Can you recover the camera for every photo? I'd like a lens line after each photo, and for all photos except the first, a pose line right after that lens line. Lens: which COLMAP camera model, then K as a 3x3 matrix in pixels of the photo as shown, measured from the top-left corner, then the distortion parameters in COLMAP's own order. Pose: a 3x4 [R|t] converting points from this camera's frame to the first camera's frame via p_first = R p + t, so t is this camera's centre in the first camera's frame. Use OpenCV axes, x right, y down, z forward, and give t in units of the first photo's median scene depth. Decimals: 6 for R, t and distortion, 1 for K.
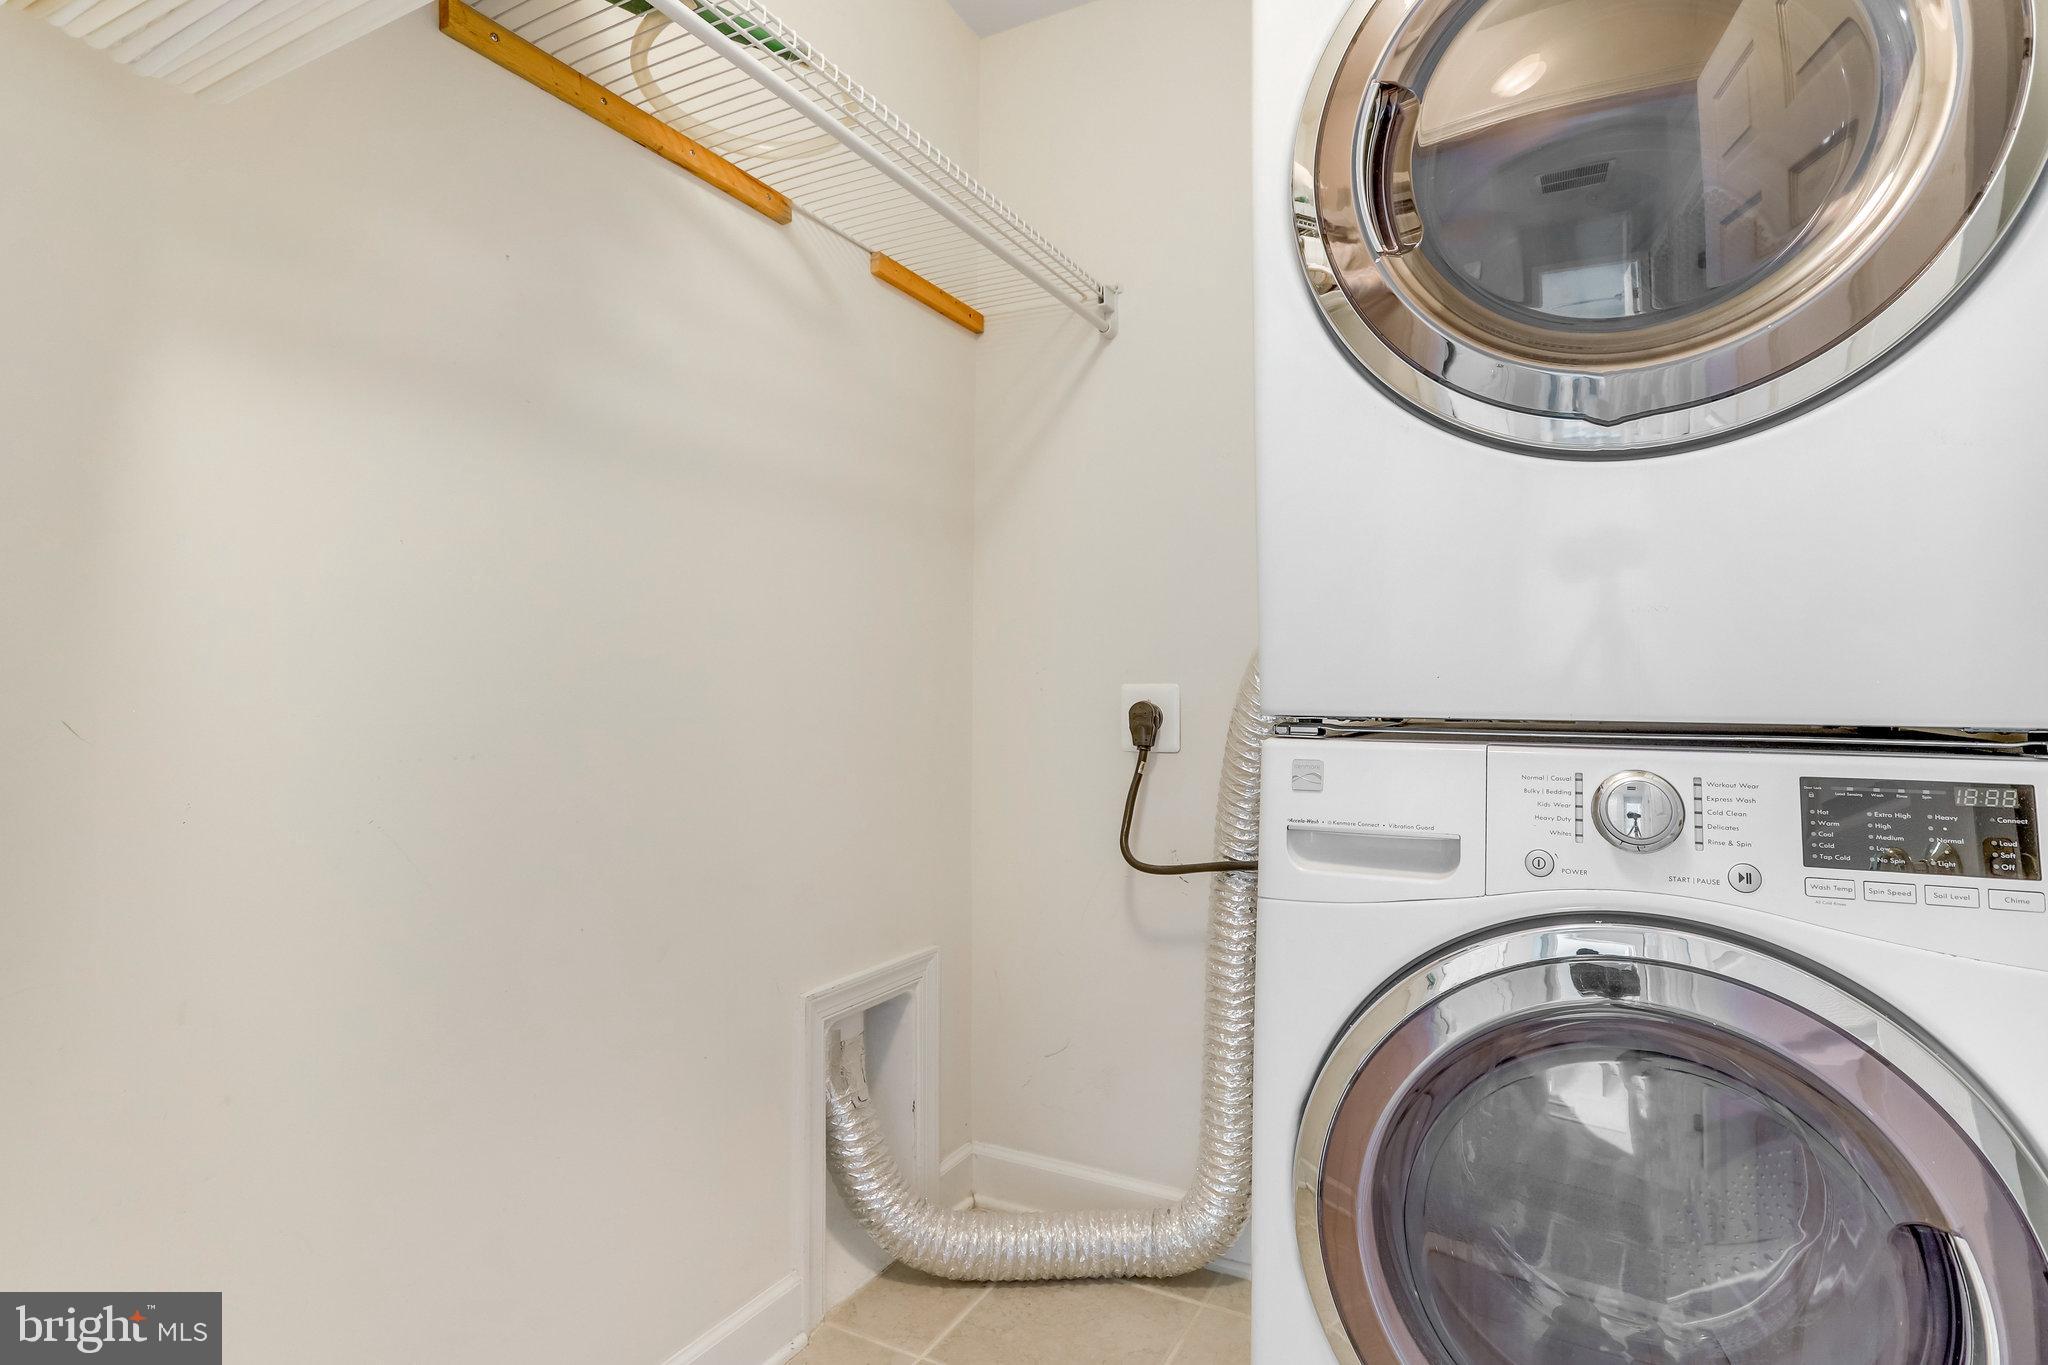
lens RADIAL K [[998.9, 0, 1010.7], [0, 998.9, 674.2], [0, 0, 1]] dist [-0.057715, 0.033305]
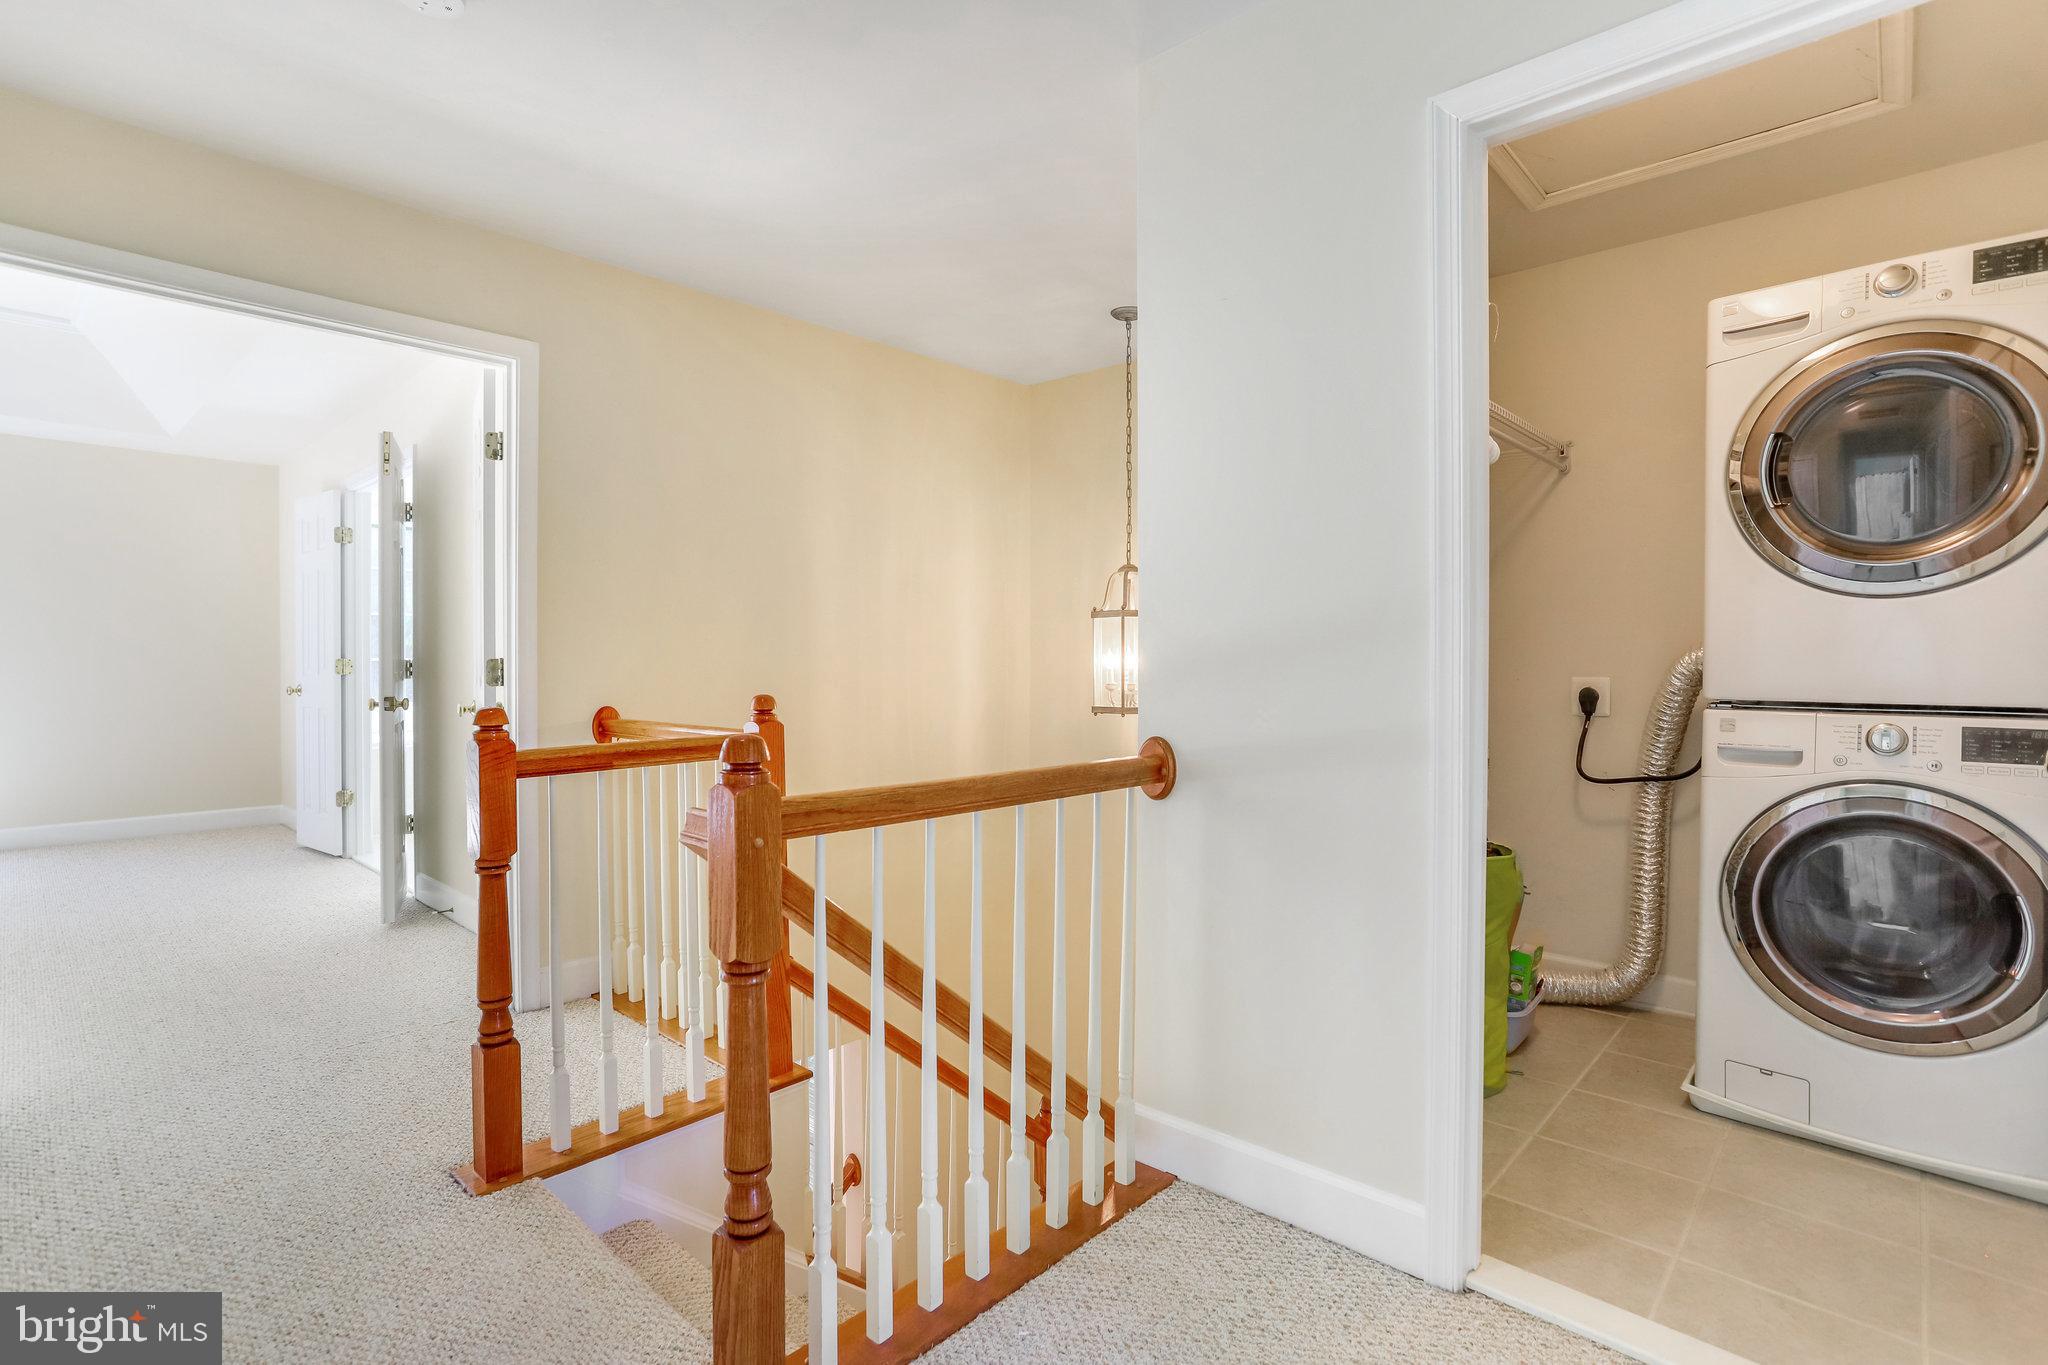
lens RADIAL K [[998.9, 0, 1010.7], [0, 998.9, 674.2], [0, 0, 1]] dist [-0.057715, 0.033305]
pose [[0.974327, 0.002357, -0.225126, -0.862226], [0.005391, 0.999414, 0.033796, -0.109179], [0.225074, -0.034142, 0.973743, -1.686727]]
